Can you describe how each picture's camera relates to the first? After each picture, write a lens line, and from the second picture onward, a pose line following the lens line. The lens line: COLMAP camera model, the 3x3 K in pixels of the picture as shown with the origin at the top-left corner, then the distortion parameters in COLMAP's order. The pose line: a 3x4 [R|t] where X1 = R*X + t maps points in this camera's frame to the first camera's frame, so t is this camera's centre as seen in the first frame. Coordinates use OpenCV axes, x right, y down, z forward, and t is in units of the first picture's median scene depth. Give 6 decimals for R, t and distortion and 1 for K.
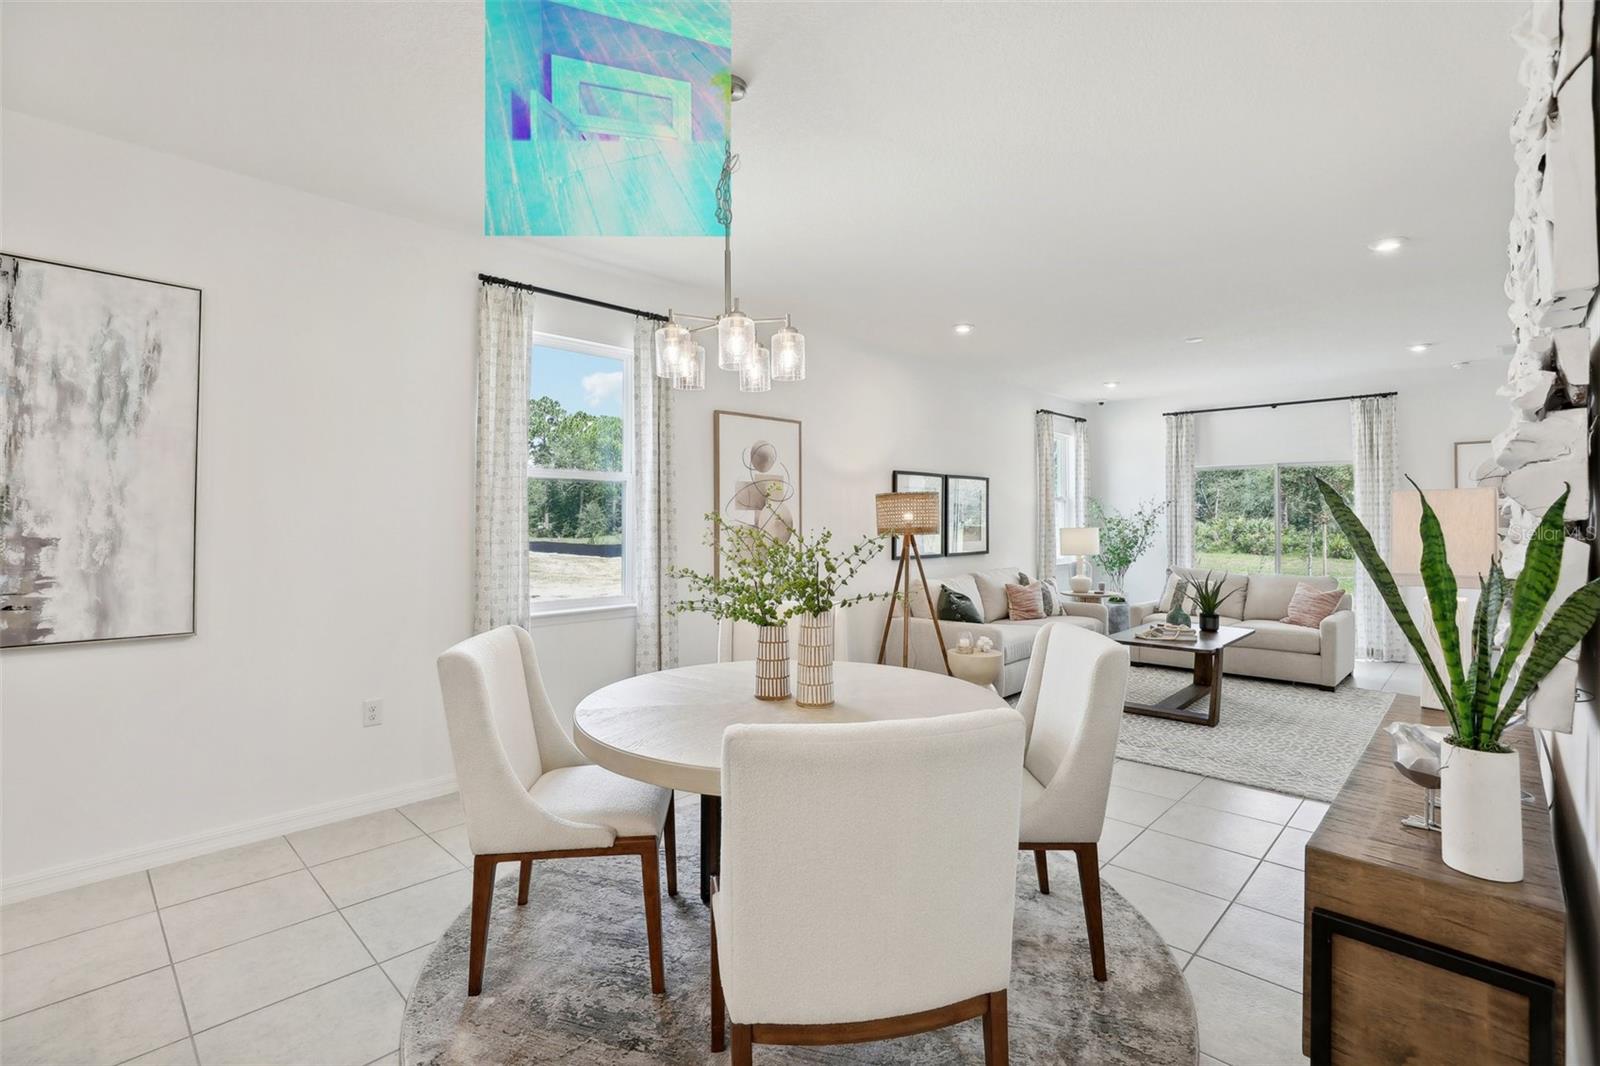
lens RADIAL K [[733.5, 0, 797.9], [0, 733.5, 509.8], [0, 0, 1]] dist [-0.026653, 0.003670]
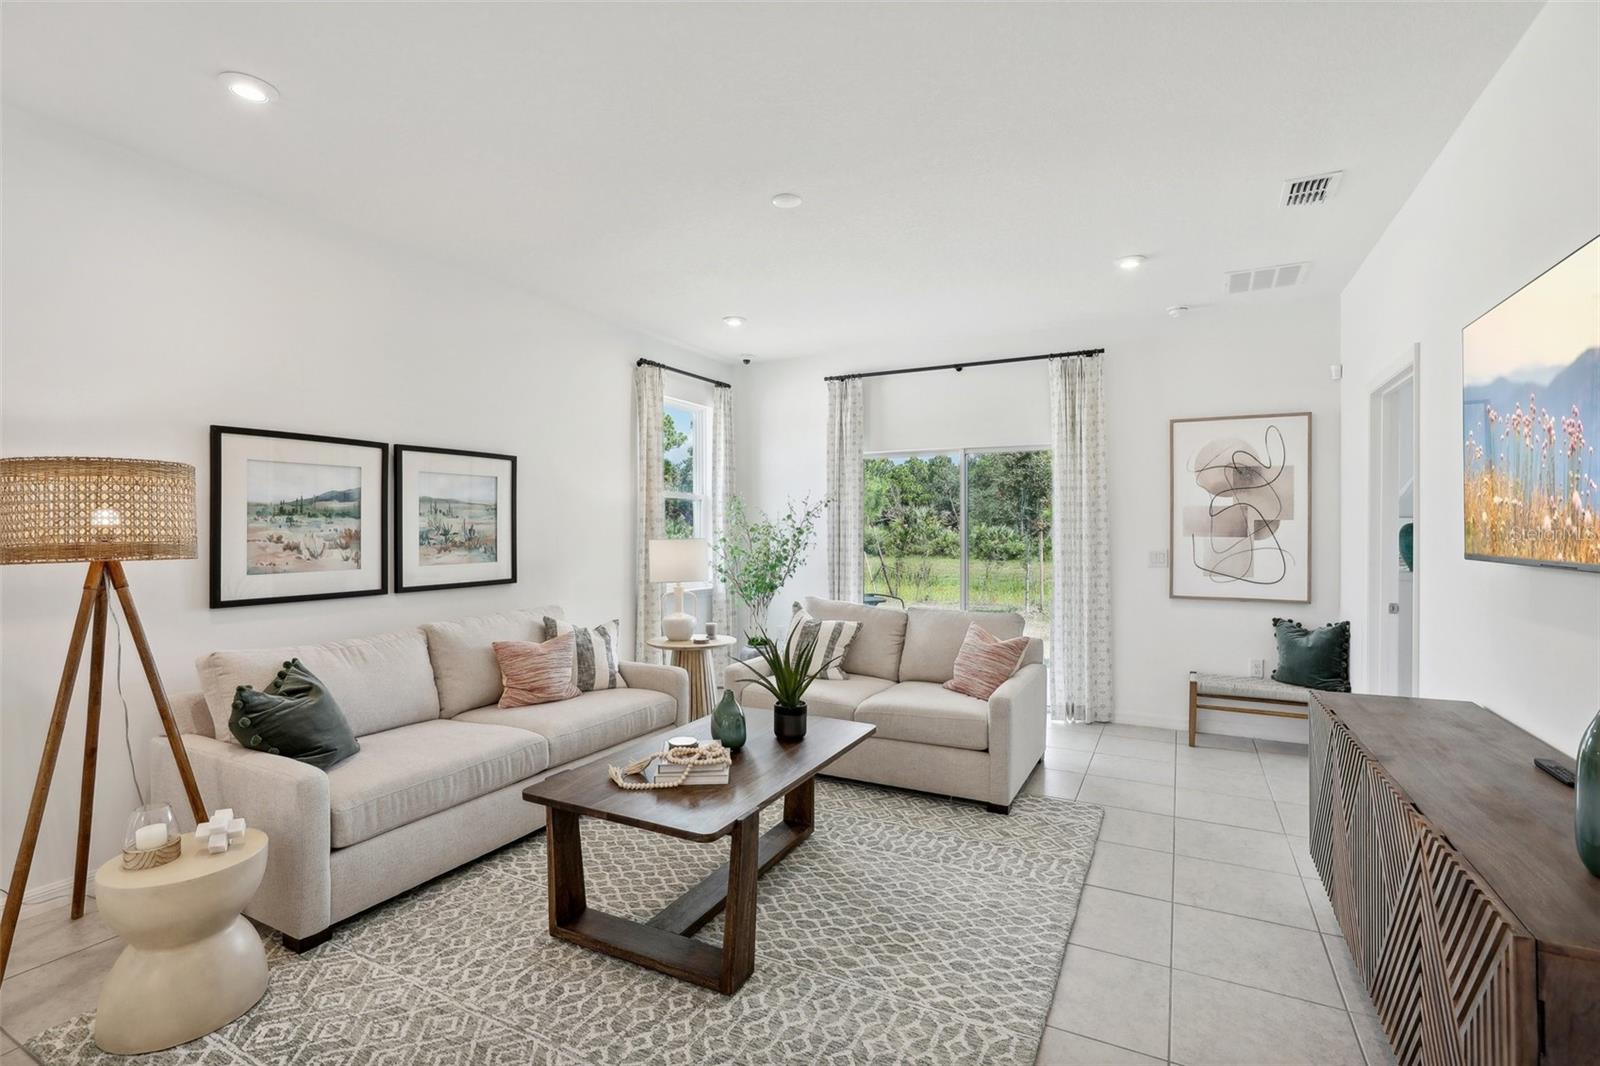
lens RADIAL K [[733.5, 0, 798.8], [0, 733.5, 520.2], [0, 0, 1]] dist [-0.026653, 0.003670]
pose [[0.958909, 0.001647, 0.283709, 0.324254], [-0.002848, 0.999989, 0.003824, 0.005928], [-0.283700, -0.004475, 0.958903, 0.377993]]
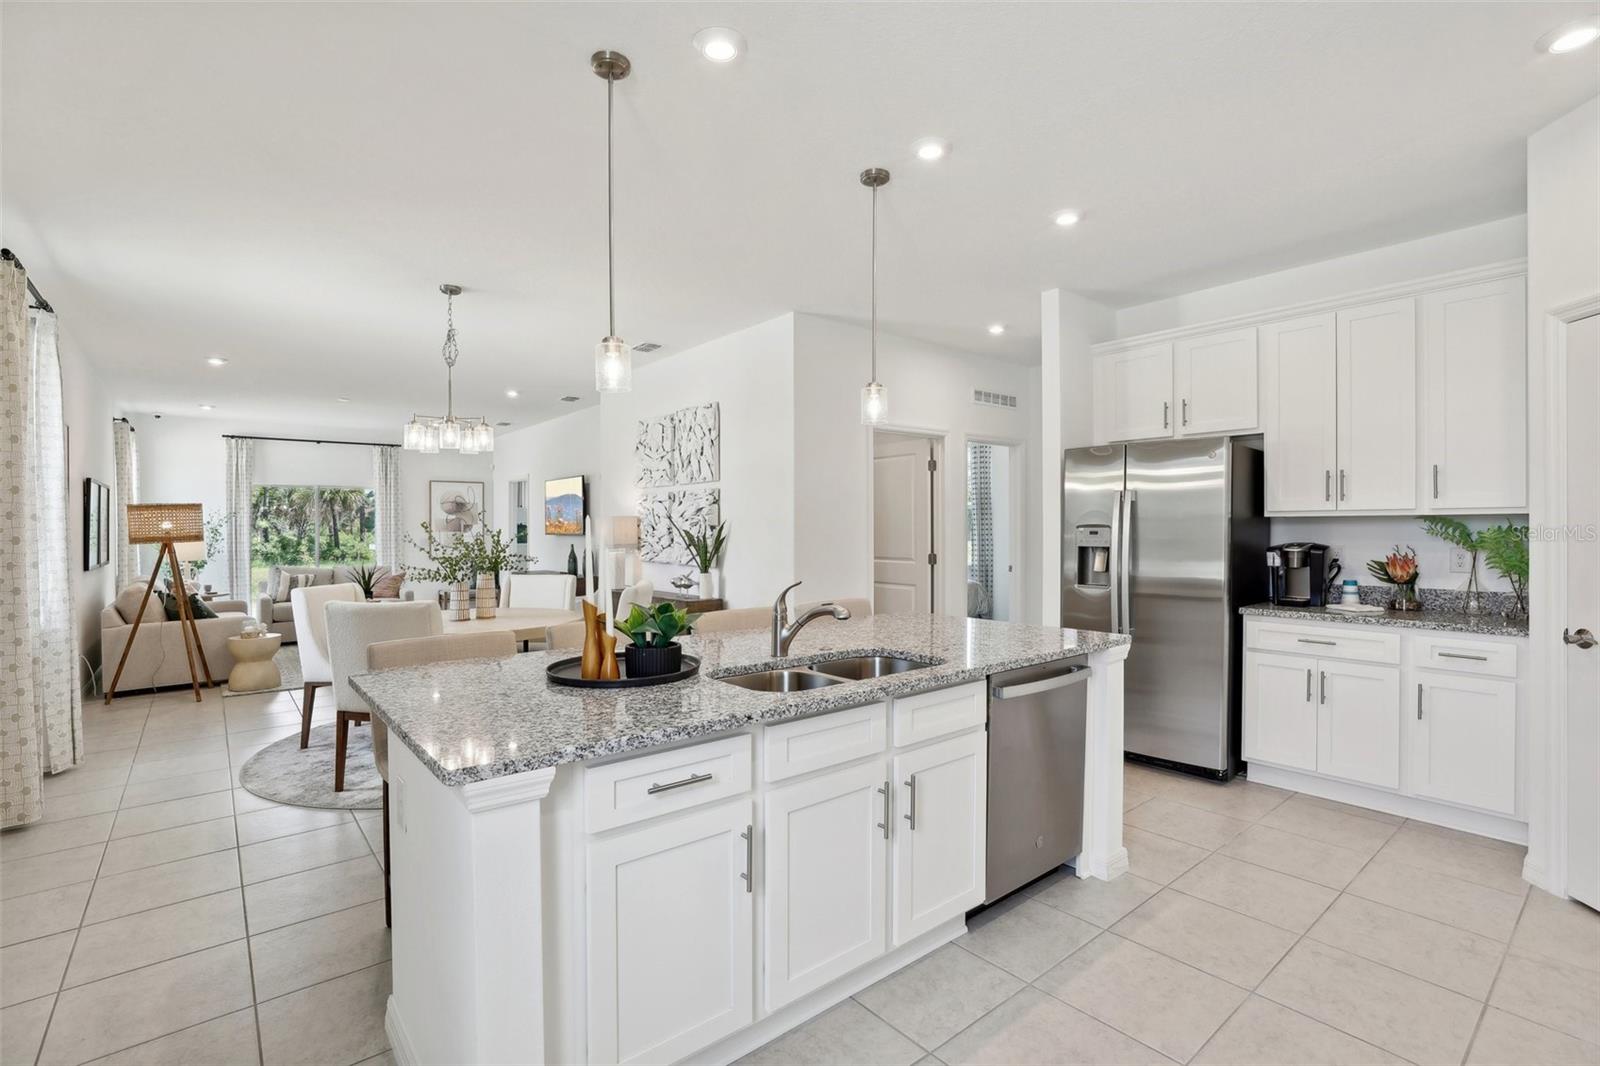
lens RADIAL K [[733.5, 0, 795.3], [0, 733.5, 522.9], [0, 0, 1]] dist [-0.026653, 0.003670]
pose [[0.114035, 0.002041, 0.993475, -0.608228], [-0.007304, 0.999973, -0.001216, -0.000281], [-0.993450, -0.007117, 0.114047, -0.019618]]
